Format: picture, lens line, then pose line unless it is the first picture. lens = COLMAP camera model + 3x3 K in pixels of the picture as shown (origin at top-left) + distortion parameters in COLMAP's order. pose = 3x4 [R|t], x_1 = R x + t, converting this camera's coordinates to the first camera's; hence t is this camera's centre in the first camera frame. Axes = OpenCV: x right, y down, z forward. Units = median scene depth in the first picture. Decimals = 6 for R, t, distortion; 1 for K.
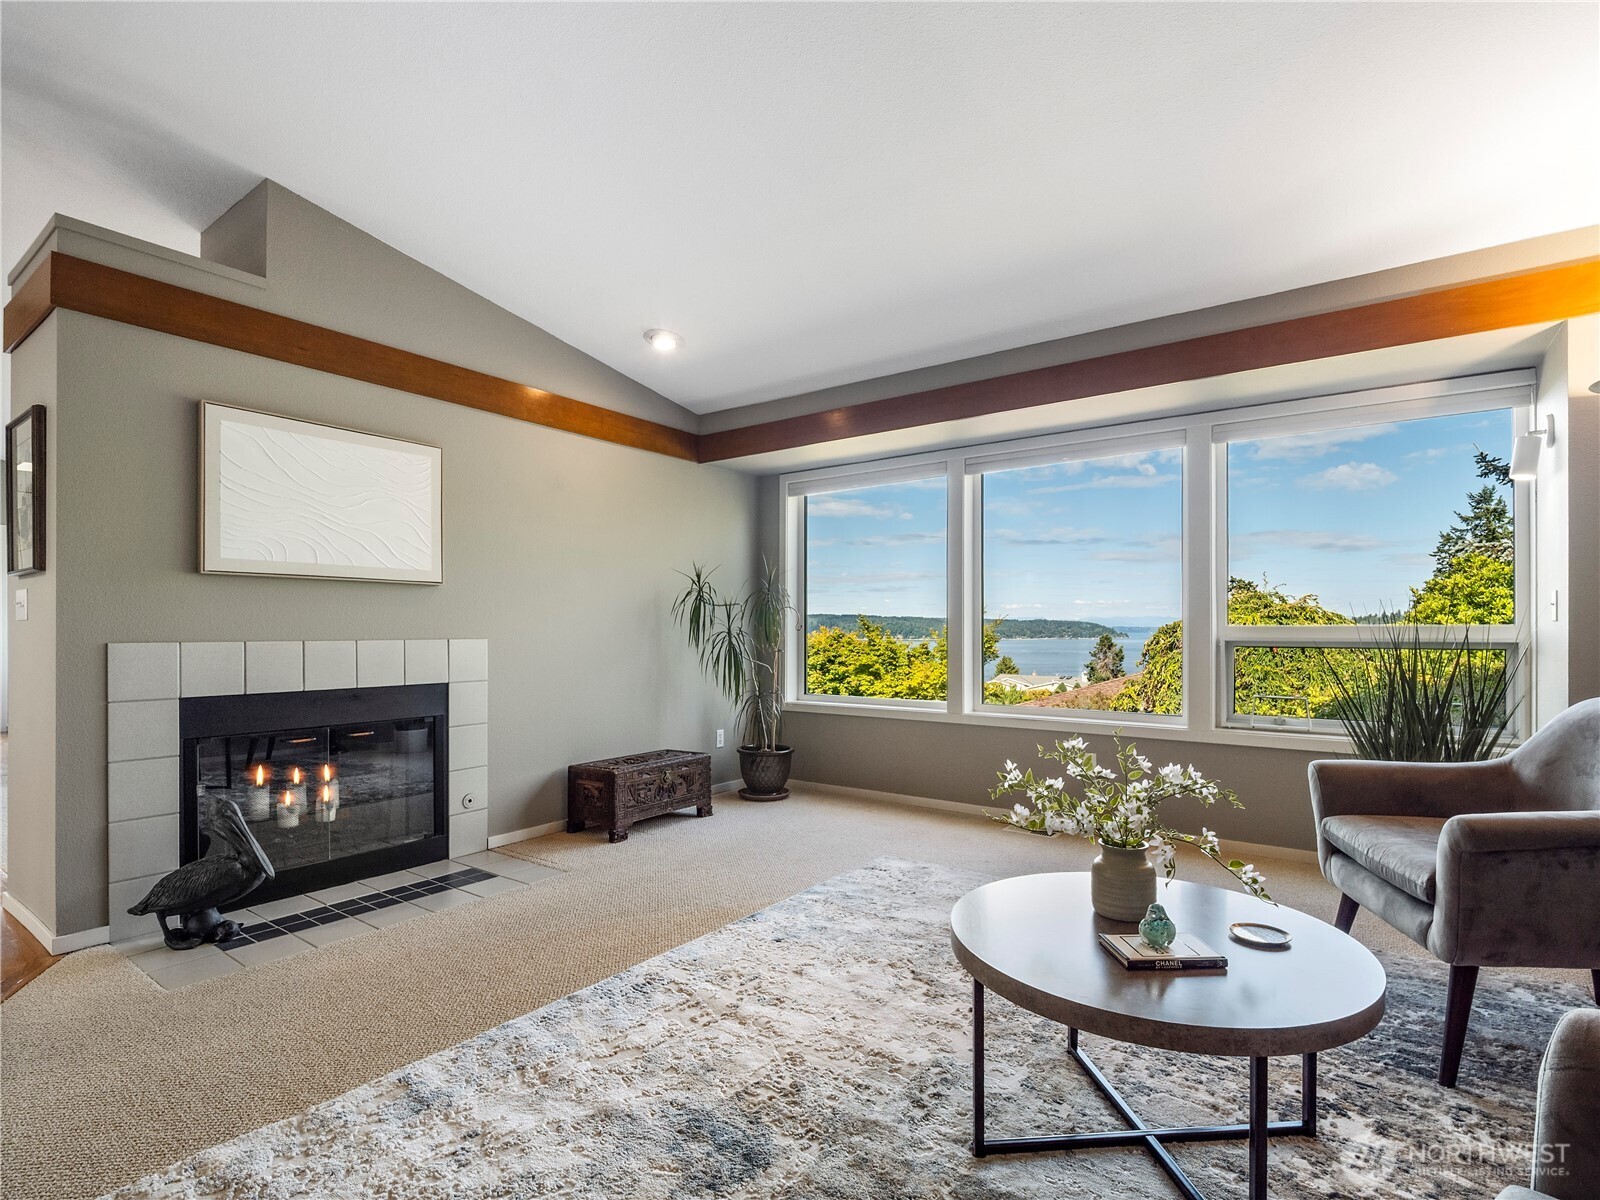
lens RADIAL K [[780.4, 0, 794.6], [0, 780.4, 628.9], [0, 0, 1]] dist [-0.008669, 0.002210]
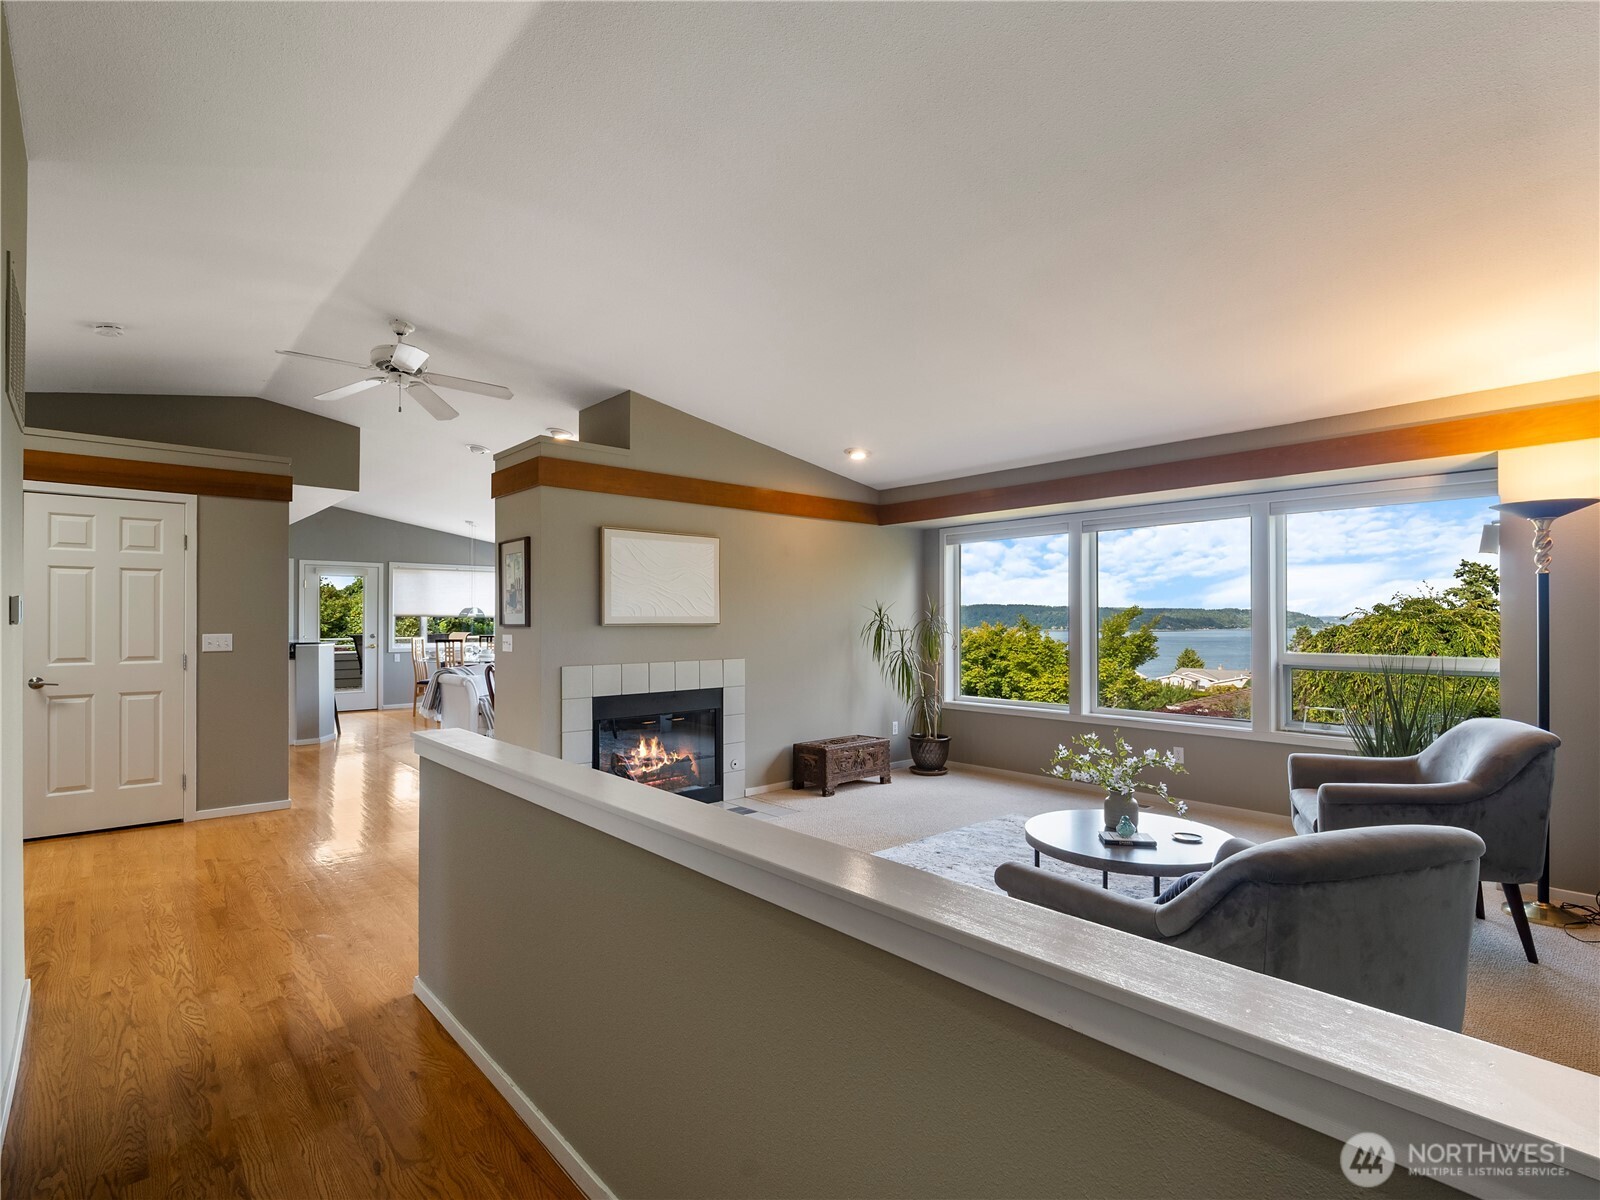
lens RADIAL K [[780.4, 0, 794.1], [0, 780.4, 609.3], [0, 0, 1]] dist [-0.008669, 0.002210]
pose [[0.978594, -0.003304, -0.205774, 0.014867], [0.001093, 0.999940, -0.010857, -0.065341], [0.205798, 0.010399, 0.978539, -0.463284]]
